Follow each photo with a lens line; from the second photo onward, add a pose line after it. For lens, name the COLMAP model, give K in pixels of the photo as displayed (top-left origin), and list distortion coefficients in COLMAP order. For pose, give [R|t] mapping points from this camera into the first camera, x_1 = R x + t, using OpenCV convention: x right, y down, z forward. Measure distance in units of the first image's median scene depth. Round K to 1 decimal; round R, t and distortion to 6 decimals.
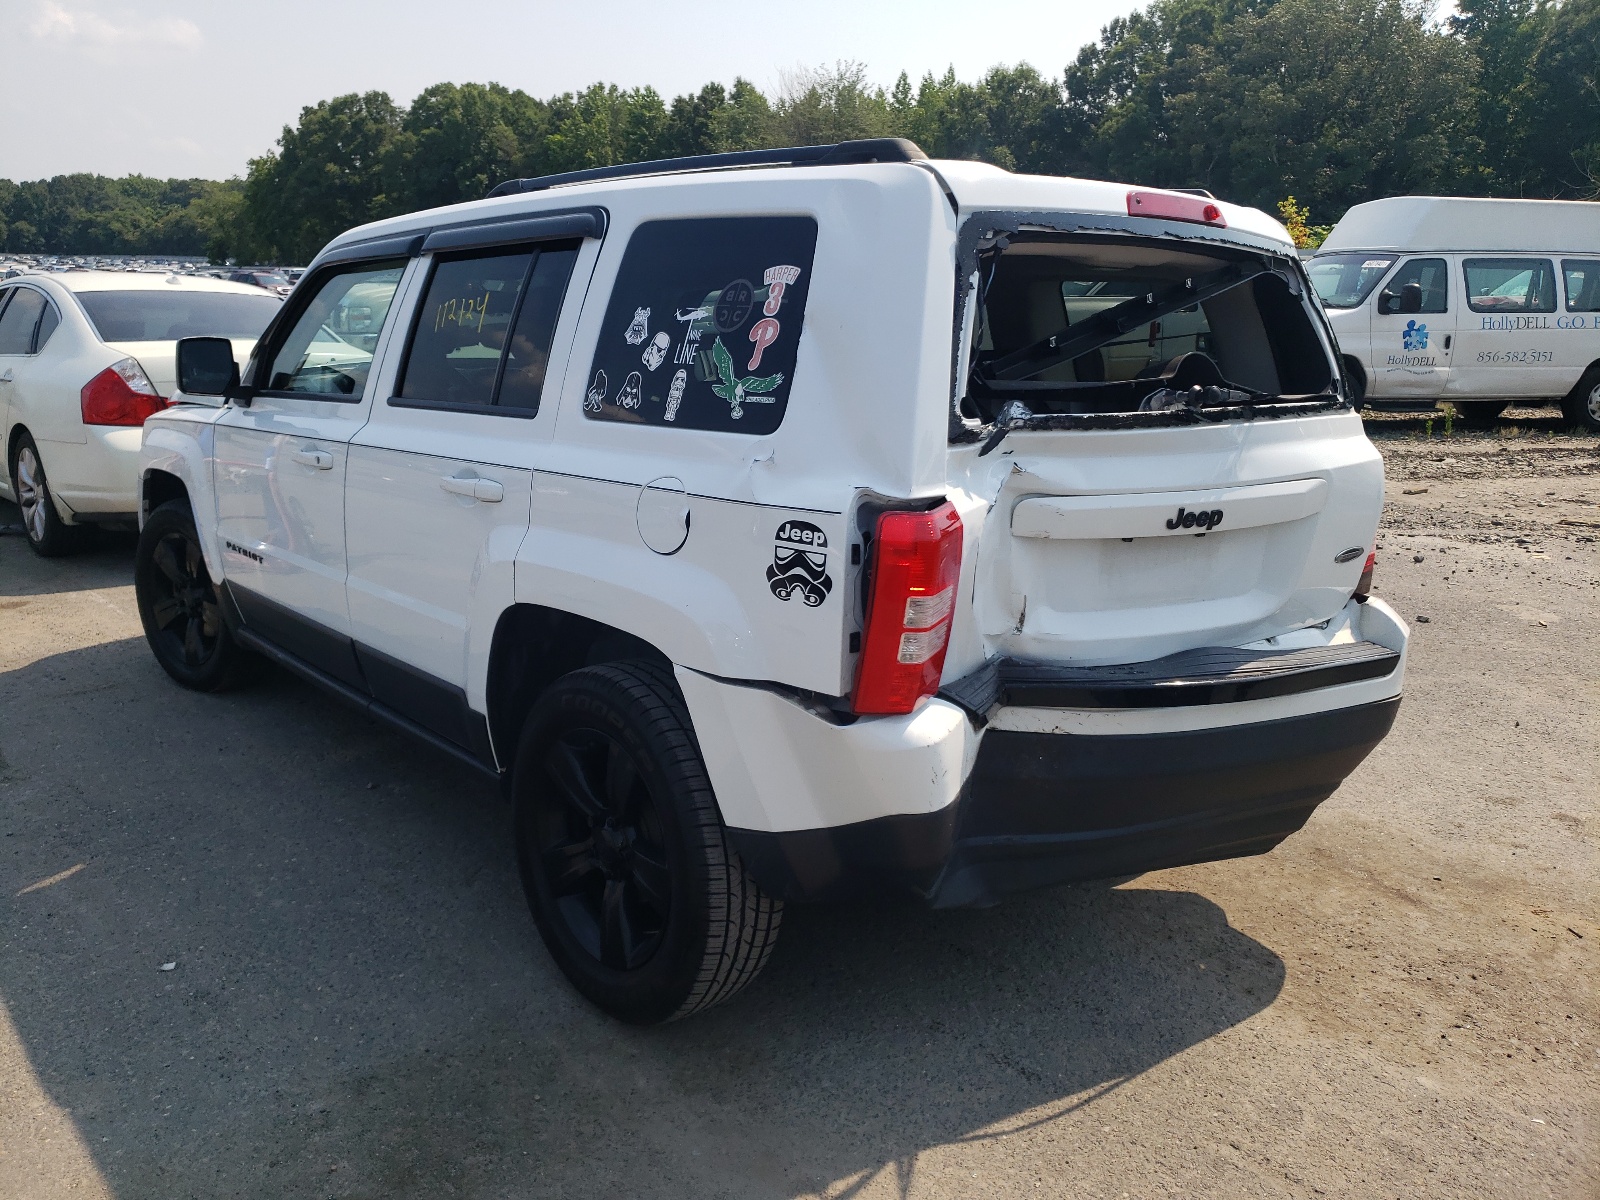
lens RADIAL K [[1244.7, 0, 776.7], [0, 1244.7, 603.6], [0, 0, 1]] dist [0.002214, 0.002151]
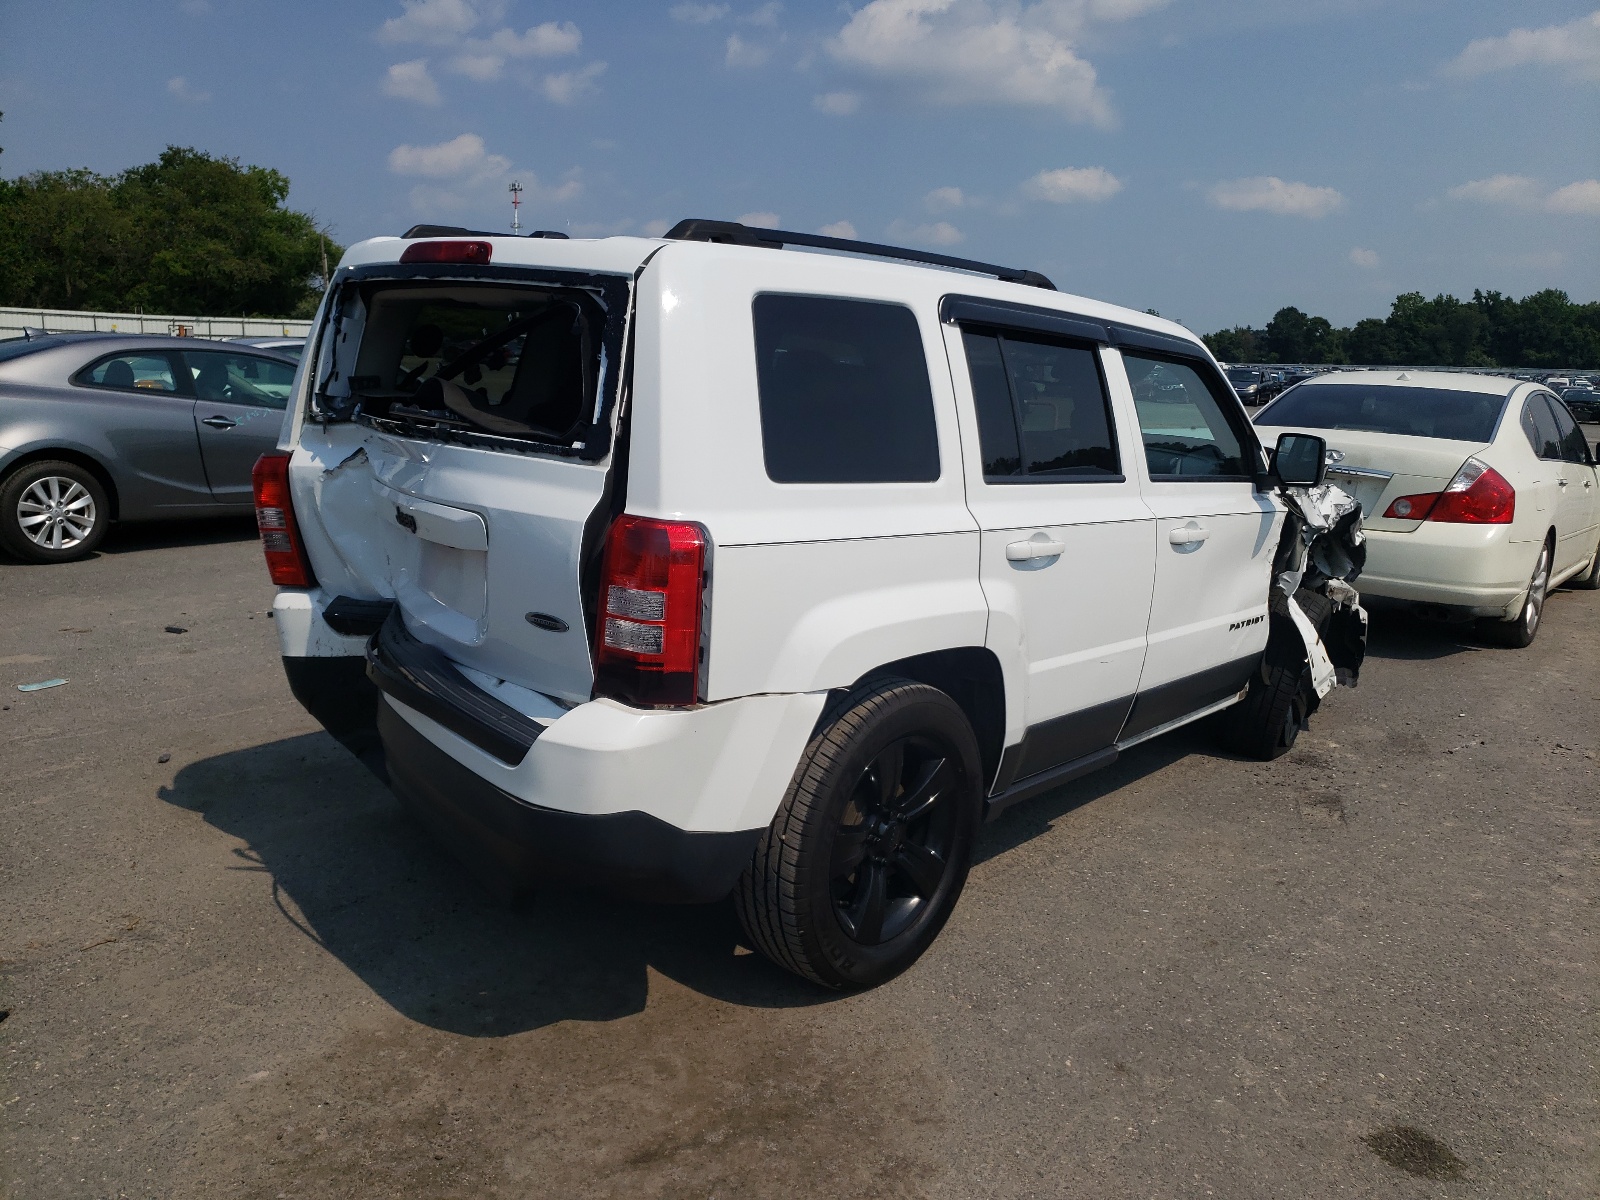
lens RADIAL K [[1244.7, 0, 776.7], [0, 1244.7, 603.6], [0, 0, 1]] dist [0.002214, 0.002151]
pose [[0.129006, 0.163262, -0.978112, 1.512661], [-0.273453, 0.953967, 0.123166, -0.228335], [0.953195, 0.251578, 0.167712, 1.134722]]
